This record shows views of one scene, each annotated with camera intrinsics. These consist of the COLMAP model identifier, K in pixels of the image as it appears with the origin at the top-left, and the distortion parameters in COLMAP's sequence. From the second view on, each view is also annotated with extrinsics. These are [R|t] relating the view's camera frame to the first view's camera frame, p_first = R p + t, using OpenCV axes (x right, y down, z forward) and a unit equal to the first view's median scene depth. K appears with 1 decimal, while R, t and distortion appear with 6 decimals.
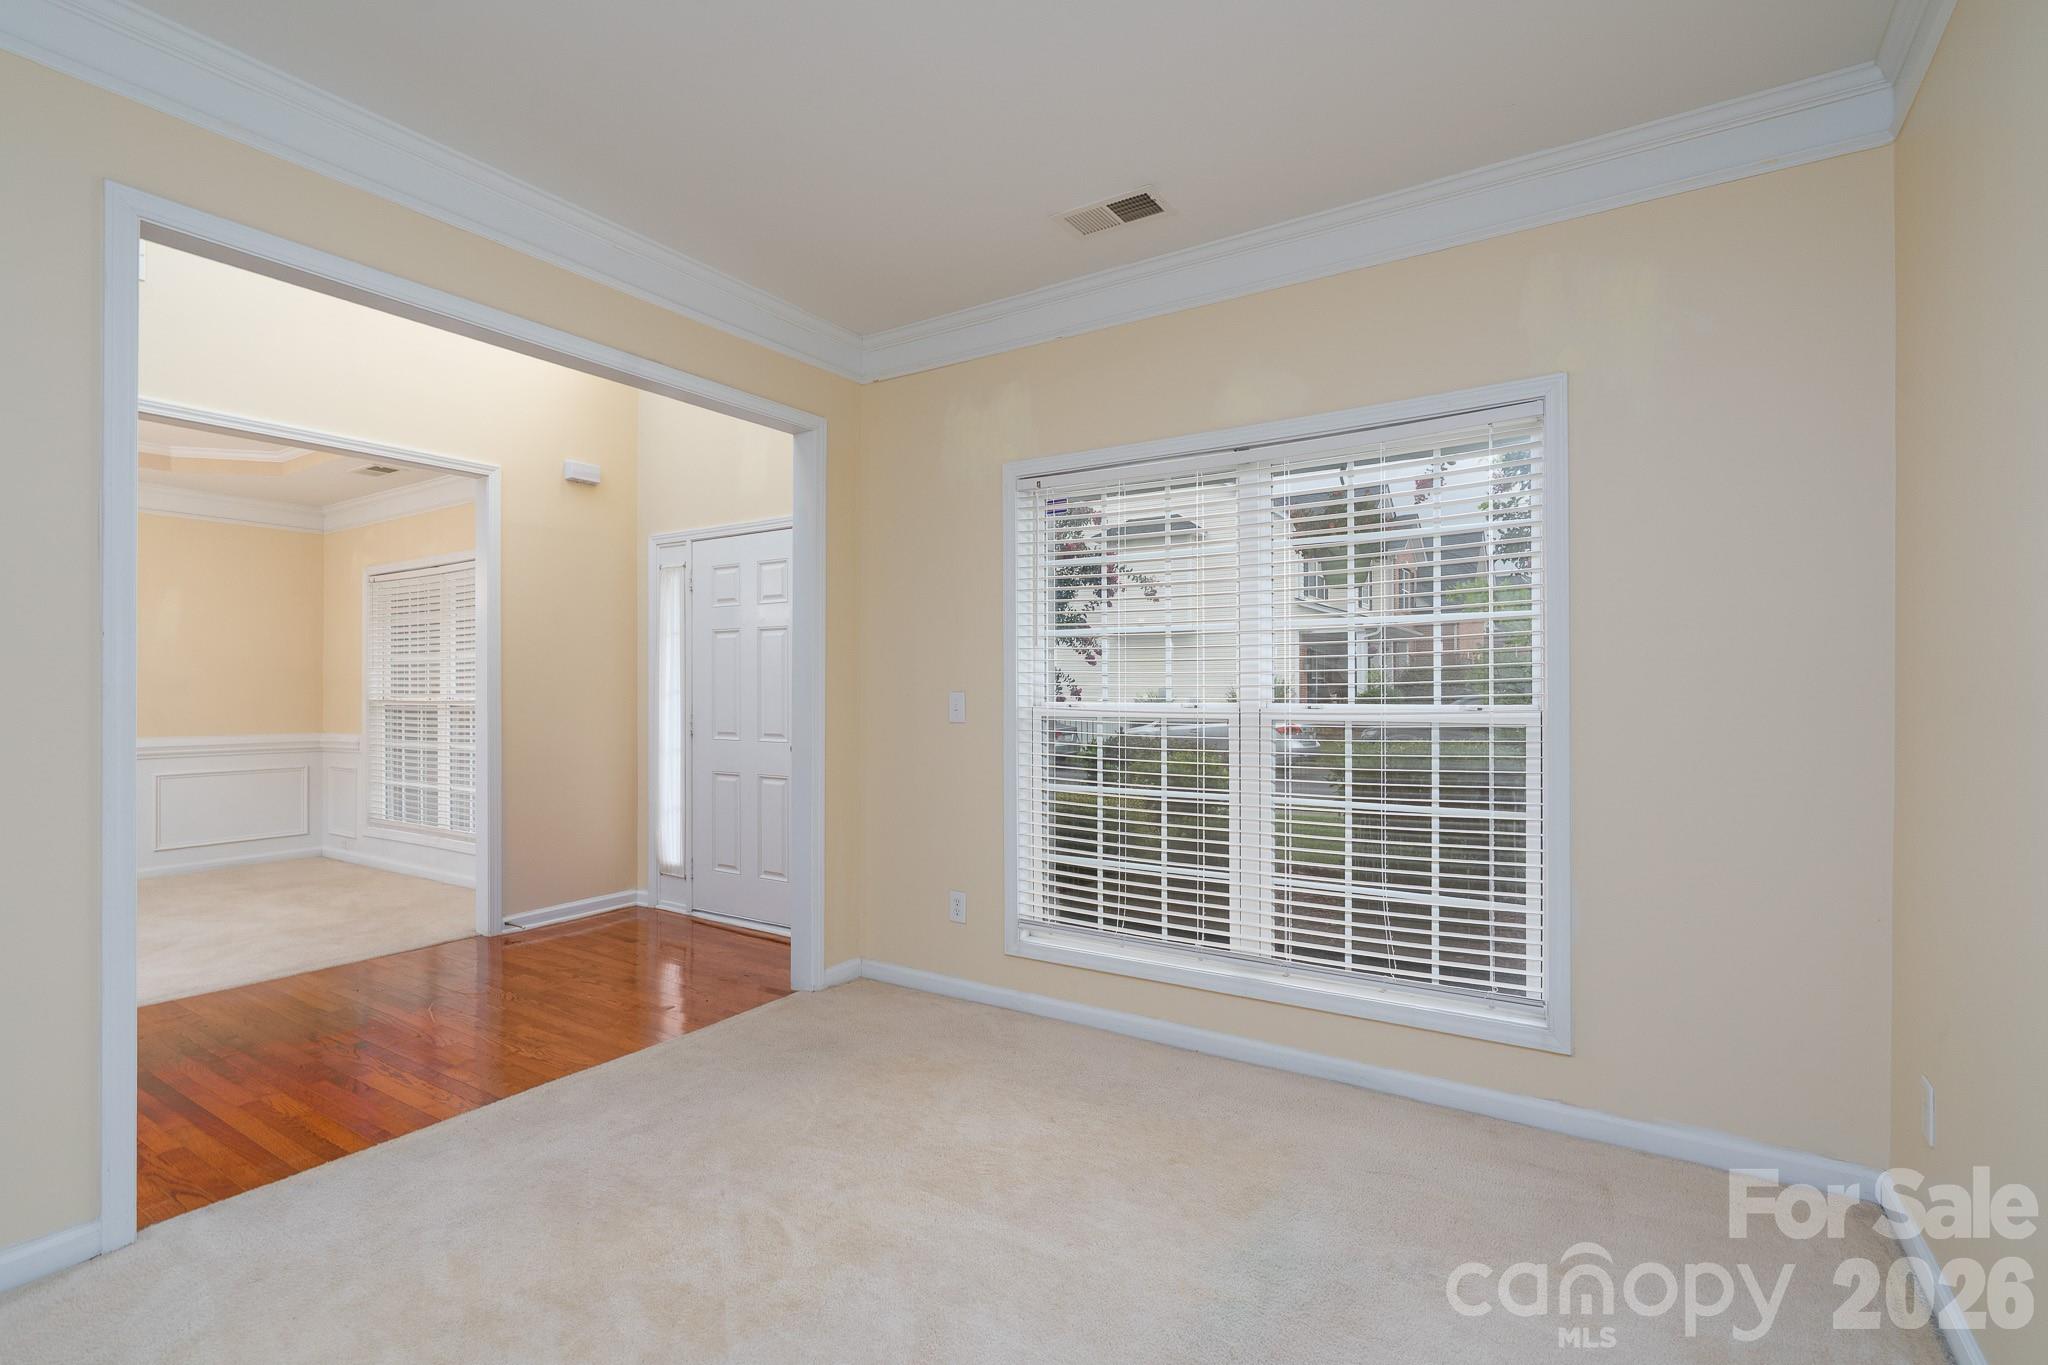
lens RADIAL K [[931.4, 0, 1019.6], [0, 931.4, 694.0], [0, 0, 1]] dist [-0.004780, 0.001106]
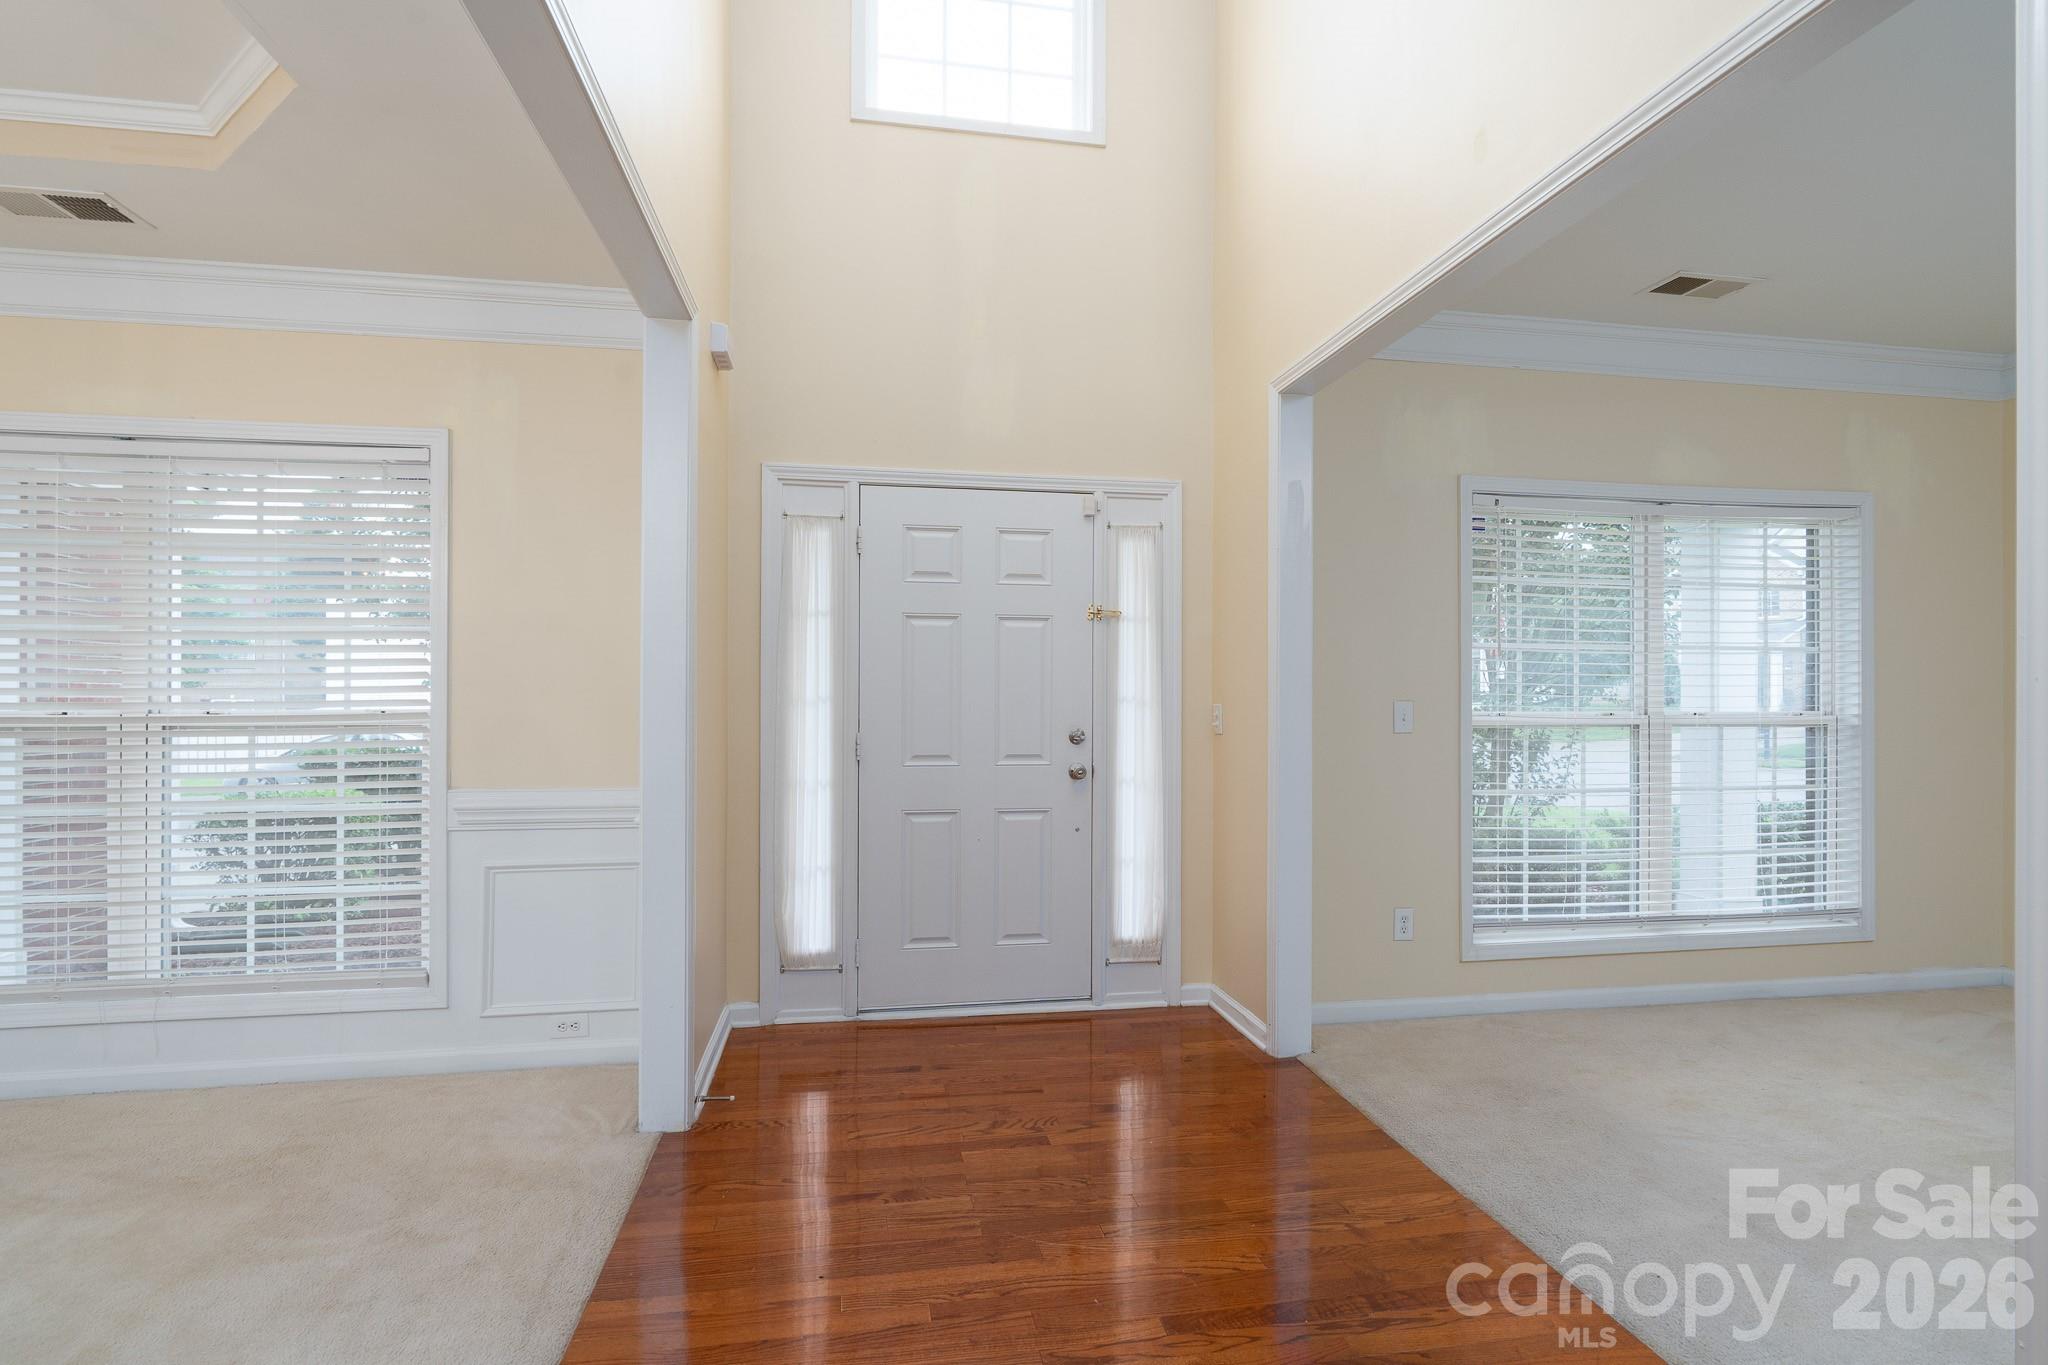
lens RADIAL K [[931.4, 0, 1020.7], [0, 931.4, 687.7], [0, 0, 1]] dist [-0.004780, 0.001106]
pose [[0.742397, 0.001445, 0.669959, -0.778841], [-0.002284, 0.999997, 0.000375, -0.012305], [-0.669957, -0.001809, 0.742398, 0.425698]]
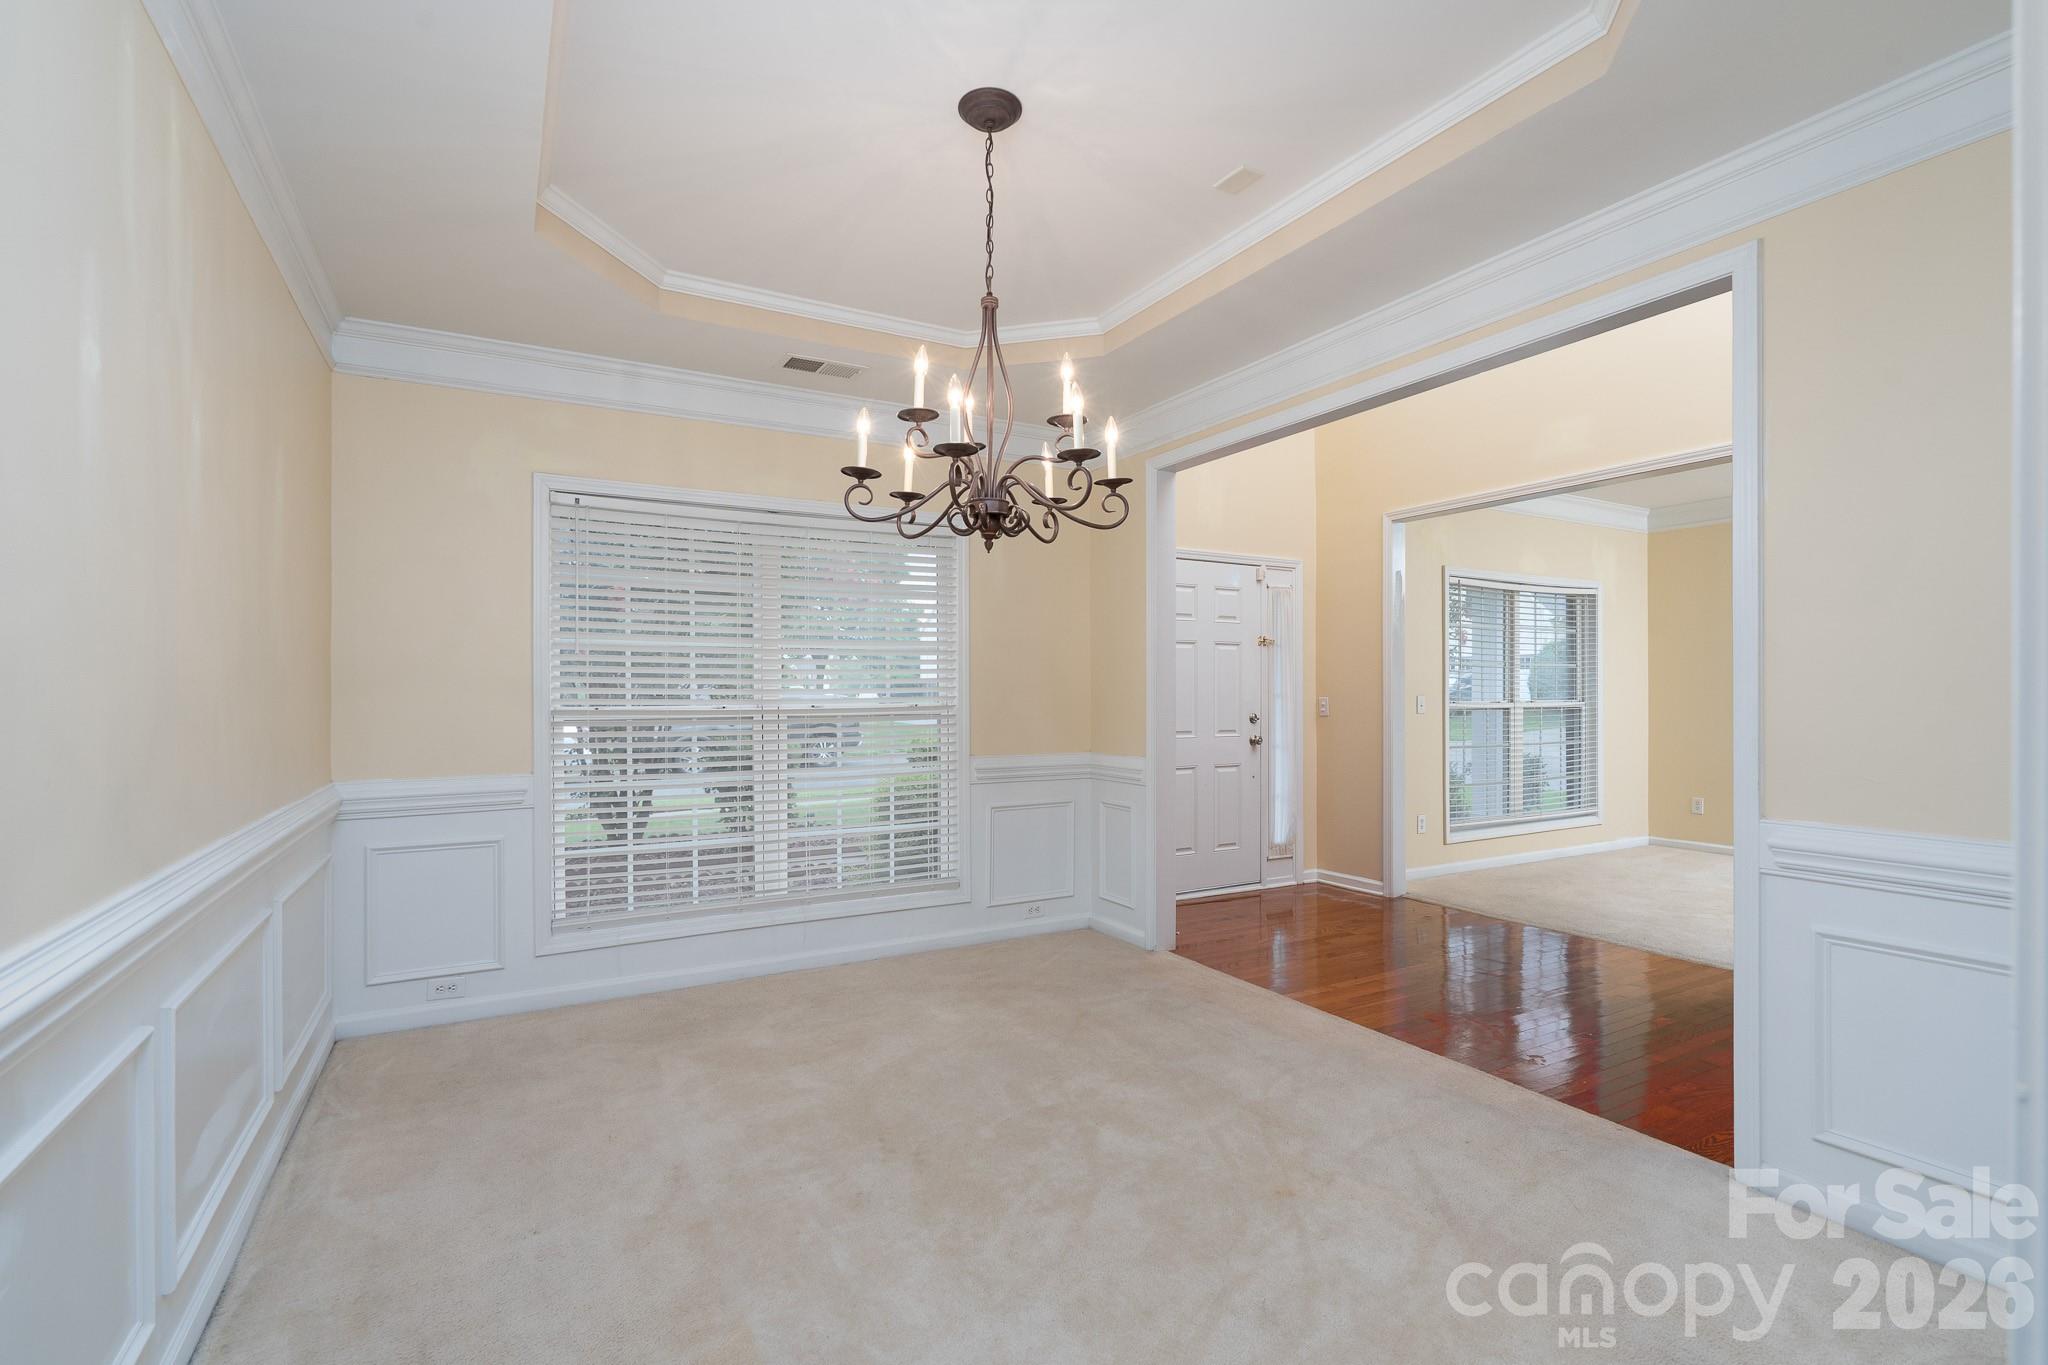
lens RADIAL K [[931.4, 0, 1029.6], [0, 931.4, 681.6], [0, 0, 1]] dist [-0.004780, 0.001106]
pose [[0.466923, 0.001989, 0.884296, -1.441566], [-0.005975, 0.999982, 0.000906, -0.019576], [-0.884278, -0.005707, 0.466926, 0.651138]]
